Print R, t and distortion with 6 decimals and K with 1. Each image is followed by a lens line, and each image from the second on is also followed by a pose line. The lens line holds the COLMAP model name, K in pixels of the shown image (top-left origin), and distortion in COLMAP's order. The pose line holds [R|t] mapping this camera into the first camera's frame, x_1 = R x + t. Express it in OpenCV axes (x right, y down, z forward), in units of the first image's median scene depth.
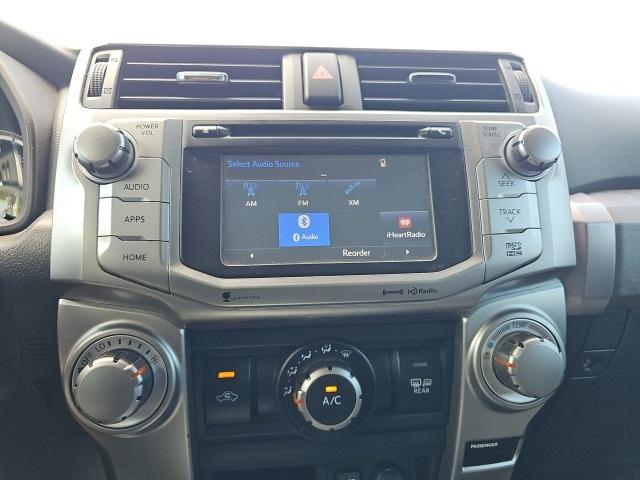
lens RADIAL K [[425.3, 0, 320.0], [0, 425.3, 240.0], [0, 0, 1]] dist [0.001640, -0.036069]
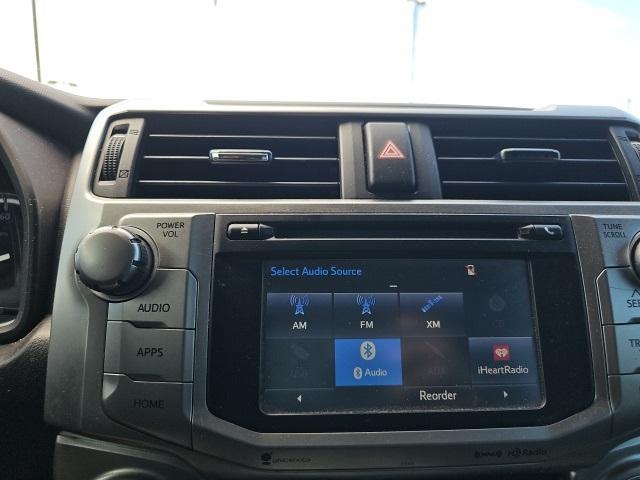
lens RADIAL K [[425.3, 0, 320.0], [0, 425.3, 240.0], [0, 0, 1]] dist [0.001640, -0.036069]
pose [[0.998058, 0.019057, -0.059307, -0.079561], [-0.020915, 0.999305, -0.030869, -0.209006], [0.058677, 0.032050, 0.997762, 0.221142]]
